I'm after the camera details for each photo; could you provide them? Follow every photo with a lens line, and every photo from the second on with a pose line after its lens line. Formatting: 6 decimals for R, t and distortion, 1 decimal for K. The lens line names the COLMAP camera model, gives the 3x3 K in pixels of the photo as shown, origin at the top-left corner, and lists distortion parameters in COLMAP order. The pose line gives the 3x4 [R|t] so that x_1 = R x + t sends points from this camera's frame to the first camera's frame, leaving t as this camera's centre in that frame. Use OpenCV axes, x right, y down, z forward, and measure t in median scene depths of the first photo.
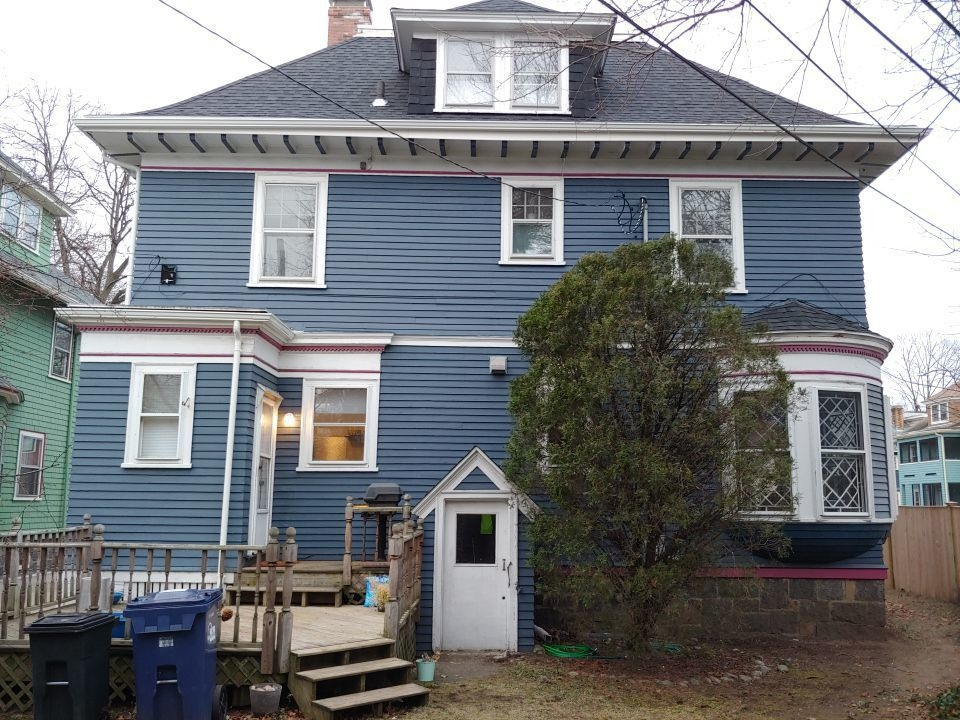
lens RADIAL K [[853.8, 0, 449.8], [0, 853.8, 360.3], [0, 0, 1]] dist [0.073451, -0.004906]
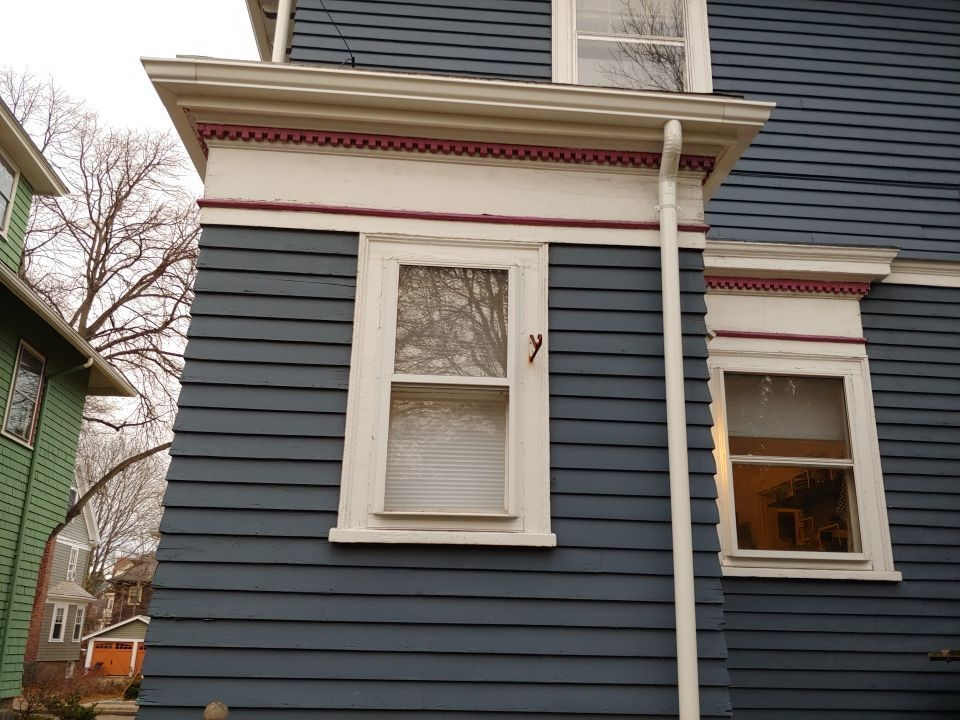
lens RADIAL K [[878.5, 0, 480.0], [0, 878.5, 360.0], [0, 0, 1]] dist [0.077128, -0.001038]
pose [[0.996487, 0.033812, 0.076614, -0.306747], [-0.023070, 0.990304, -0.136987, 0.088040], [-0.080503, 0.134738, 0.987606, 0.581640]]
